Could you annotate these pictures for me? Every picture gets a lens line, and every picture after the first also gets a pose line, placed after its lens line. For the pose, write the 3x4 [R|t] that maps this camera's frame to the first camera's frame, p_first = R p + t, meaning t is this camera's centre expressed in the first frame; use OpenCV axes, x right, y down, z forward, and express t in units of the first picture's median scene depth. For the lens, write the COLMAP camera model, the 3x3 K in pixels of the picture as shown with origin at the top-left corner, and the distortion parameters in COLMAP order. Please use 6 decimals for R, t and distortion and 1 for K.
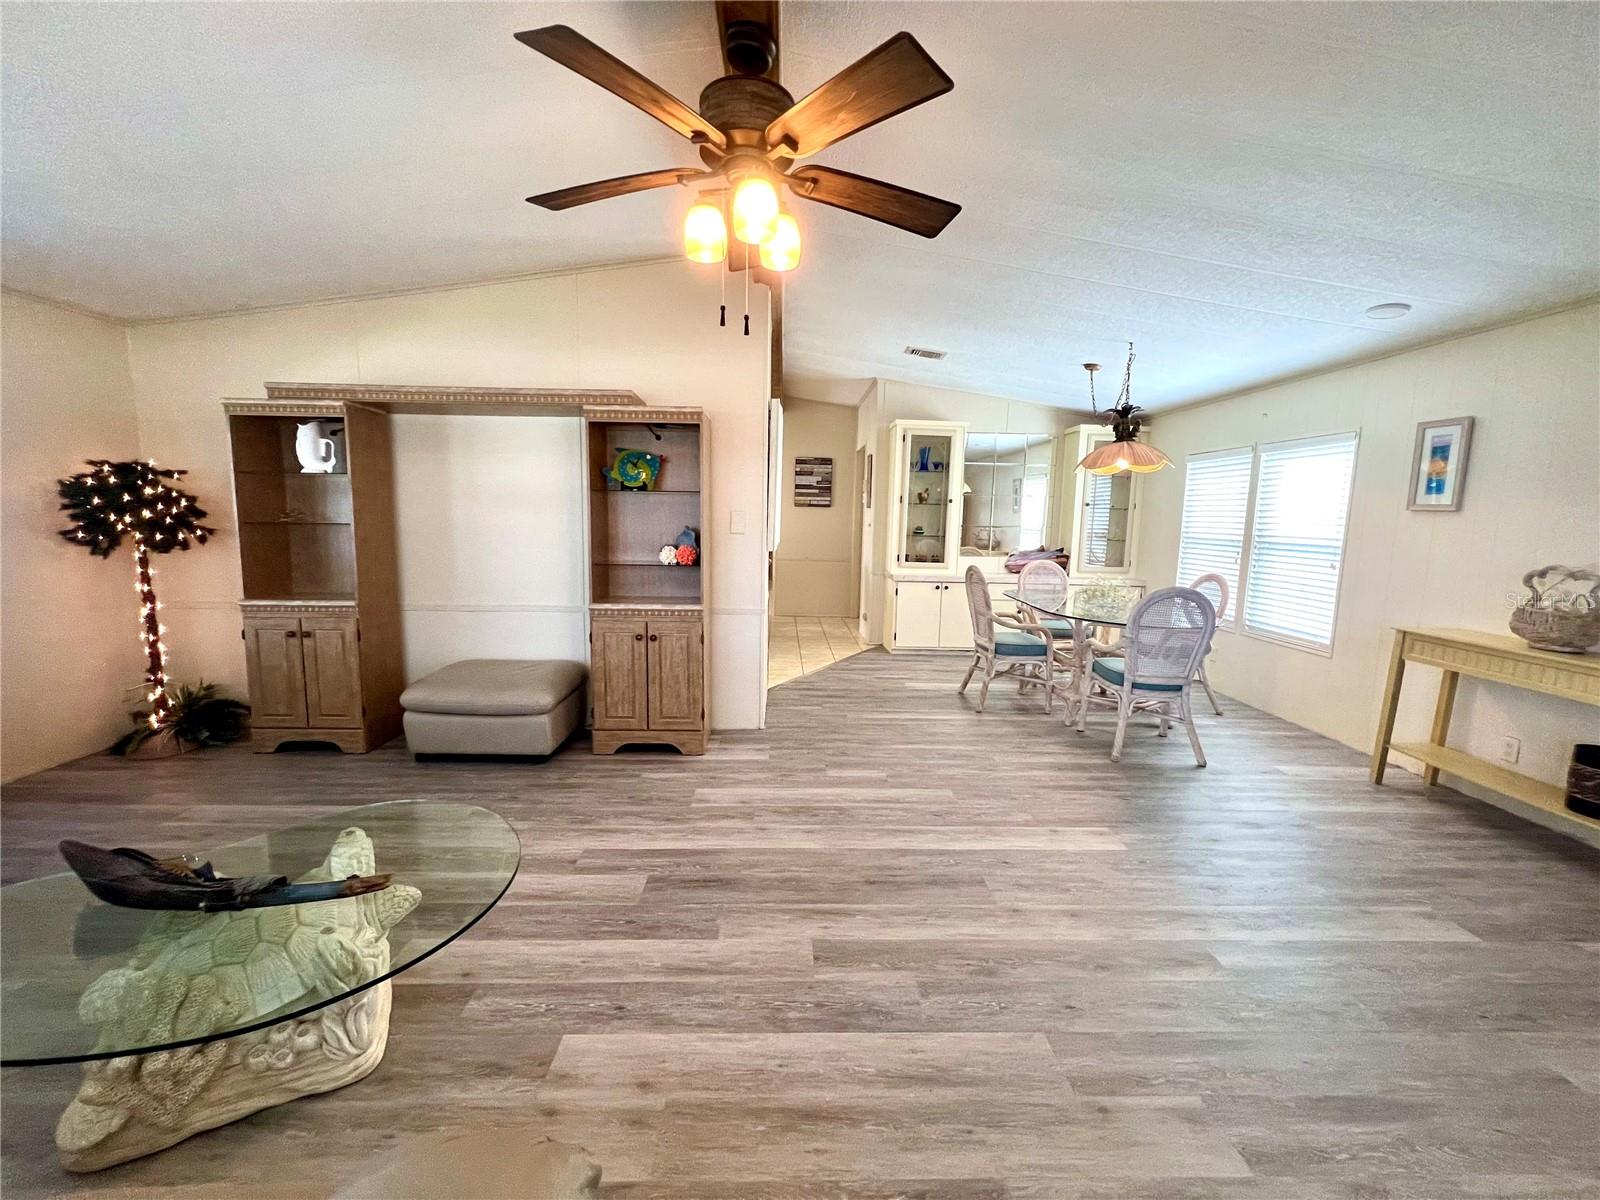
lens RADIAL K [[637.8, 0, 803.5], [0, 637.8, 601.7], [0, 0, 1]] dist [0.000732, -0.000325]
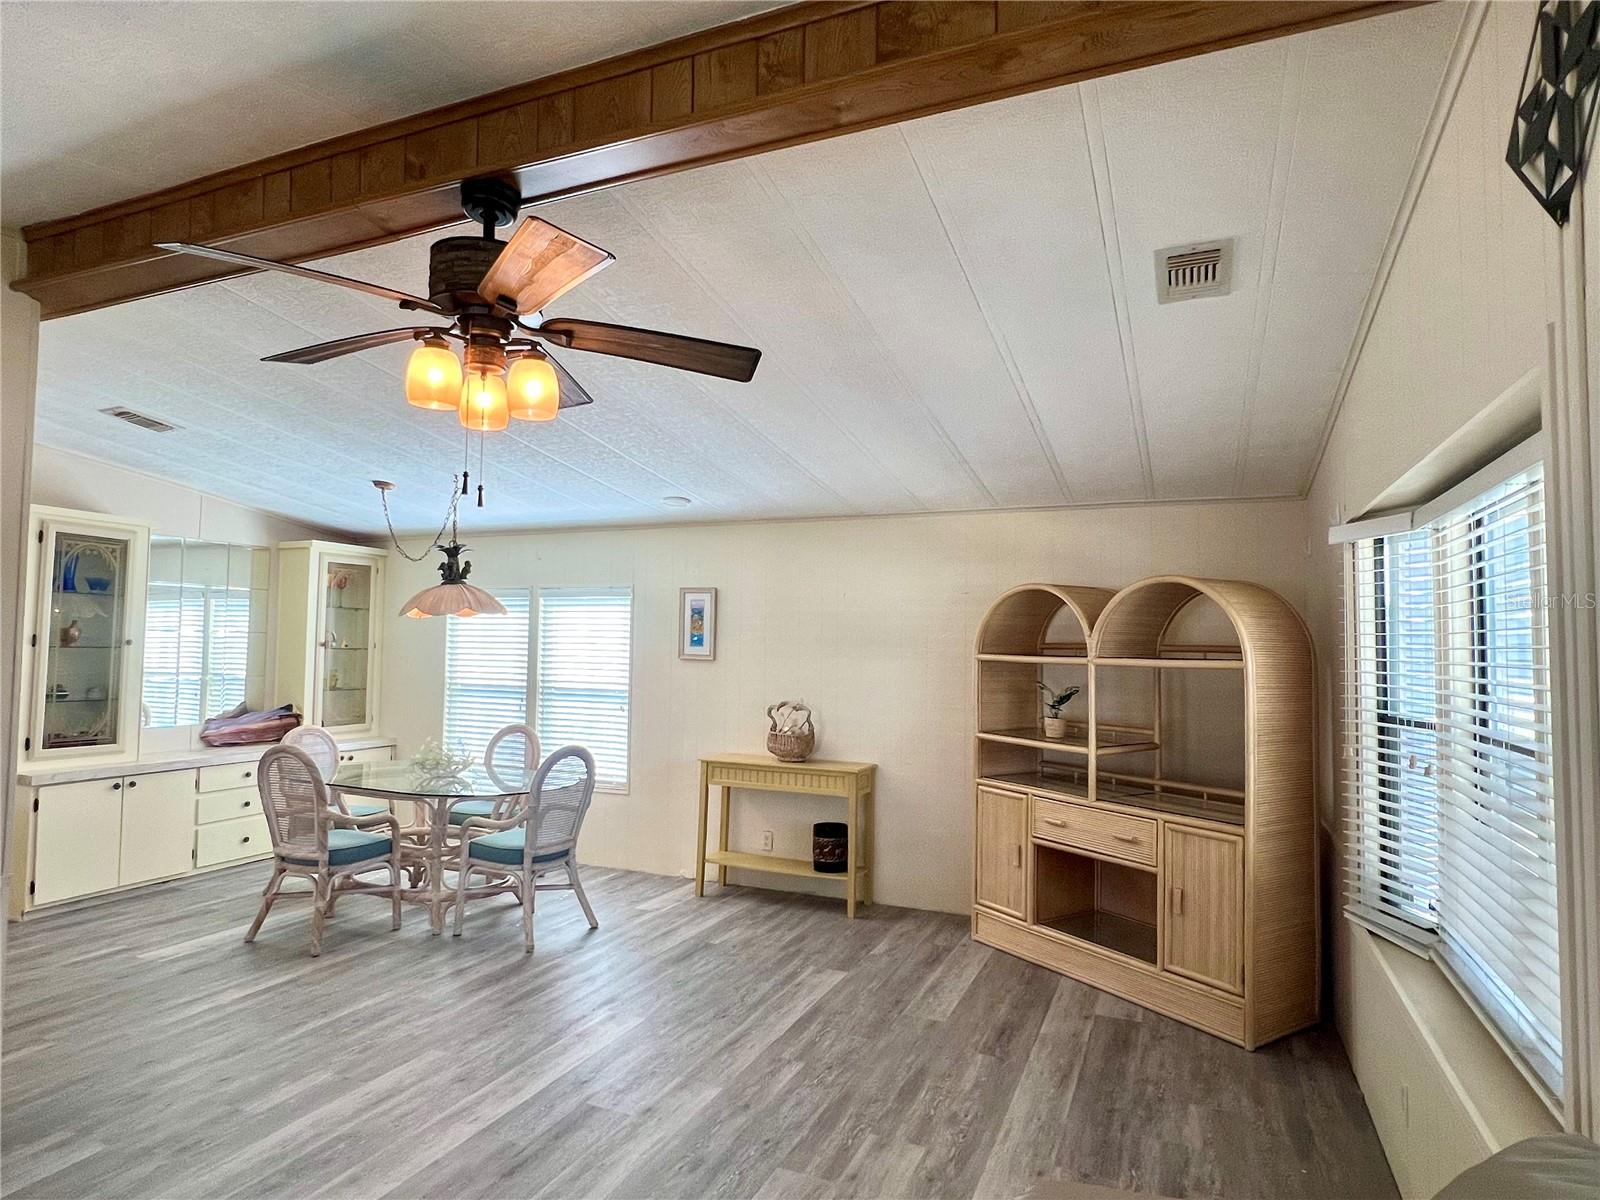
lens RADIAL K [[903.1, 0, 802.1], [0, 903.1, 601.6], [0, 0, 1]] dist [-0.007185, 0.000292]
pose [[0.422079, 0.030621, 0.906042, -0.487067], [0.118580, 0.988978, -0.088664, -0.071621], [-0.898770, 0.144862, 0.413796, 0.077783]]
